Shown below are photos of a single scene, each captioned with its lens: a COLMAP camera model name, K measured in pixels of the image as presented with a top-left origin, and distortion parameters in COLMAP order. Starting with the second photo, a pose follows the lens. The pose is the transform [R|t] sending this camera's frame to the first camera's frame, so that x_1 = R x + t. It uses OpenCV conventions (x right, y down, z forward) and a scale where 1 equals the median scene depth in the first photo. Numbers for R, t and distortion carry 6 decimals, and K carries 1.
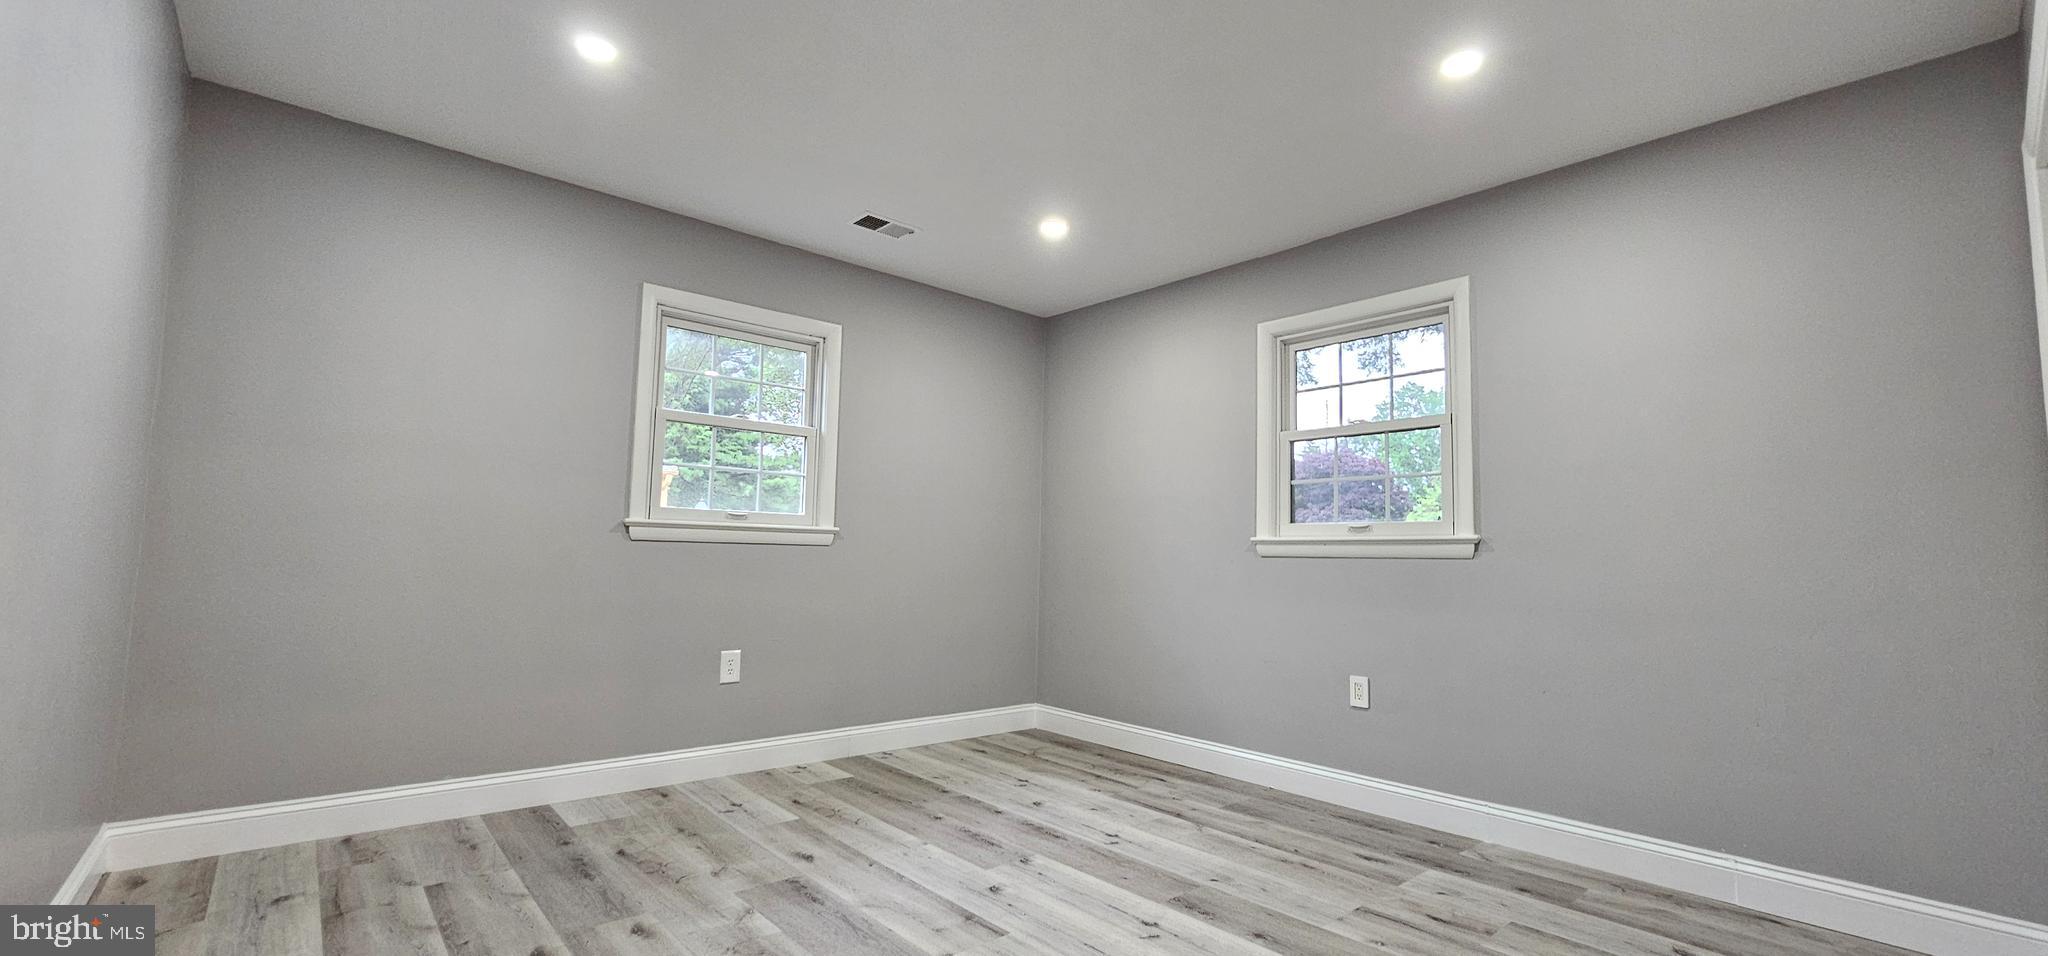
lens RADIAL K [[834.9, 0, 1027.1], [0, 834.9, 486.1], [0, 0, 1]] dist [0.000534, -0.000833]
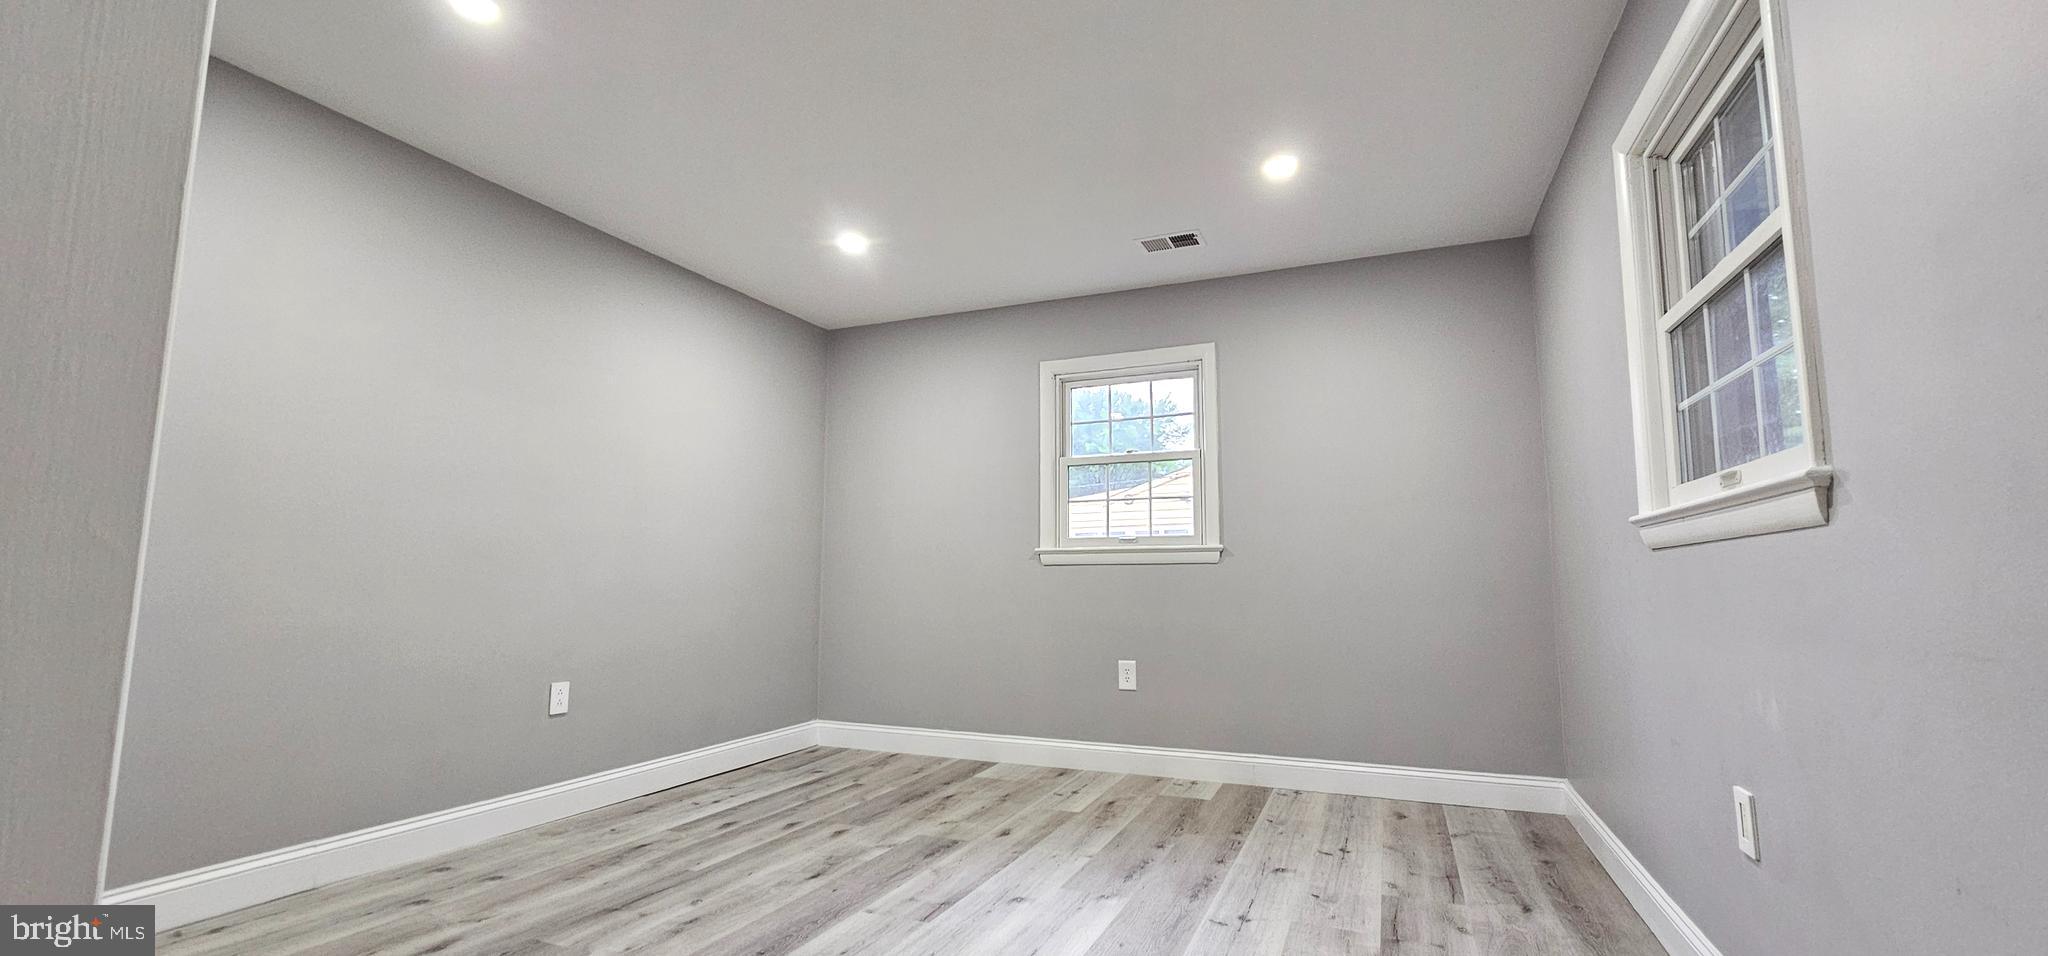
lens RADIAL K [[834.9, 0, 1027.1], [0, 834.9, 486.1], [0, 0, 1]] dist [0.000534, -0.000833]
pose [[0.429571, -0.126761, -0.894092, 0.729179], [0.087269, 0.991292, -0.098612, 0.075859], [0.898806, -0.035665, 0.436893, 0.474561]]
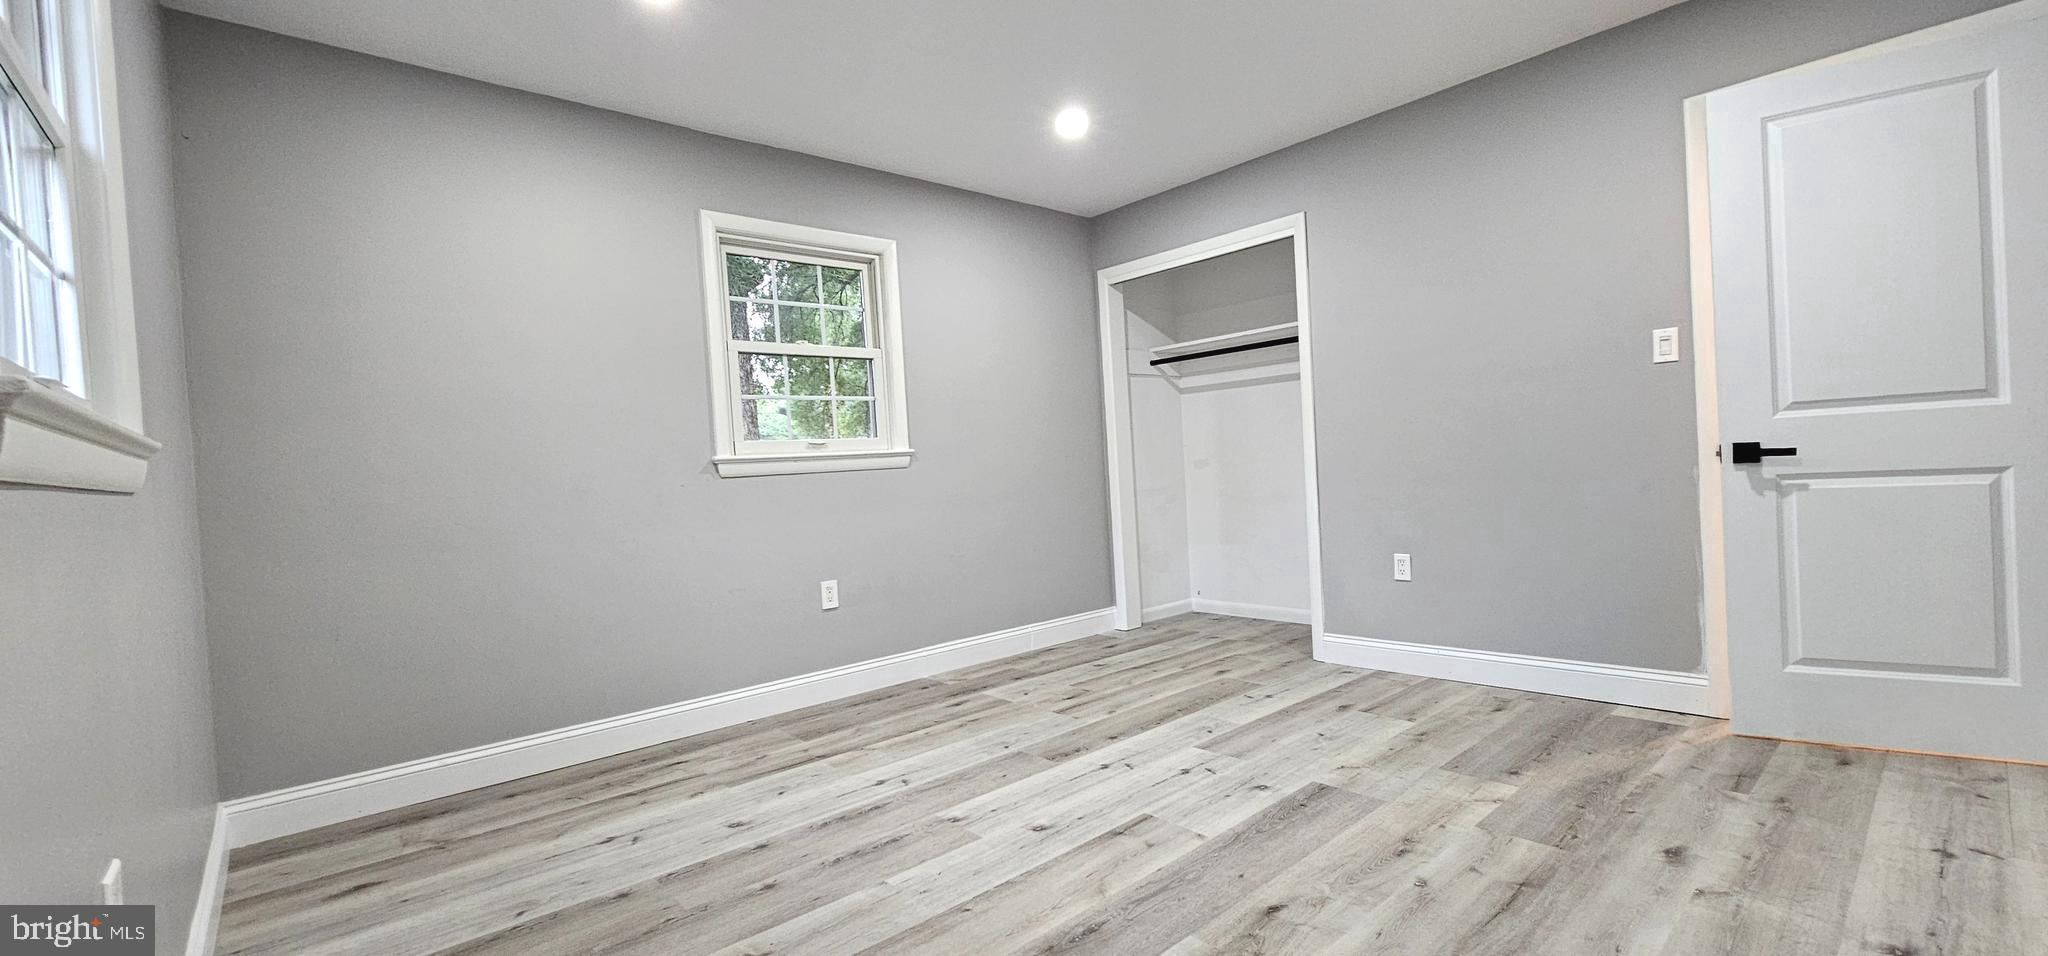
lens RADIAL K [[834.9, 0, 1027.1], [0, 834.9, 486.1], [0, 0, 1]] dist [0.000534, -0.000833]
pose [[-0.009019, -0.043106, 0.999030, -0.750536], [-0.032244, 0.998563, 0.042795, 0.054109], [-0.999439, -0.031827, -0.010396, 0.826621]]
